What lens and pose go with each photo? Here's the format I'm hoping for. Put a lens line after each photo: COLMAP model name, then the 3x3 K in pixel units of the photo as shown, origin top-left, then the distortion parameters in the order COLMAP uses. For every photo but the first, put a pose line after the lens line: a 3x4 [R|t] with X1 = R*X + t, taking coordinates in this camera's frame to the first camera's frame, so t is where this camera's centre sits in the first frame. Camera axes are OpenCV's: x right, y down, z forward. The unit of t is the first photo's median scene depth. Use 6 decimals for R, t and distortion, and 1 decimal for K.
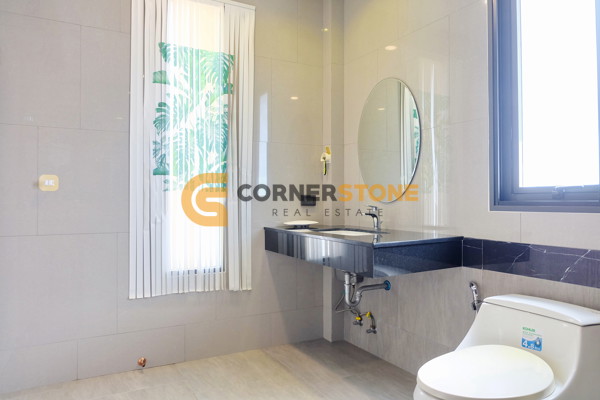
lens RADIAL K [[415.3, 0, 299.1], [0, 415.3, 198.2], [0, 0, 1]] dist [-0.053338, 0.044870]
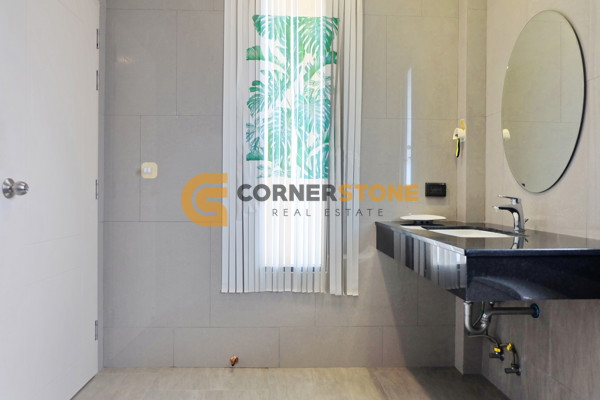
lens RADIAL K [[415.3, 0, 320.2], [0, 415.3, 200.9], [0, 0, 1]] dist [-0.053338, 0.044870]
pose [[0.901913, 0.013554, -0.431704, 0.186562], [-0.006659, 0.999825, 0.017480, 0.015687], [0.431865, -0.012891, 0.901846, 0.226618]]
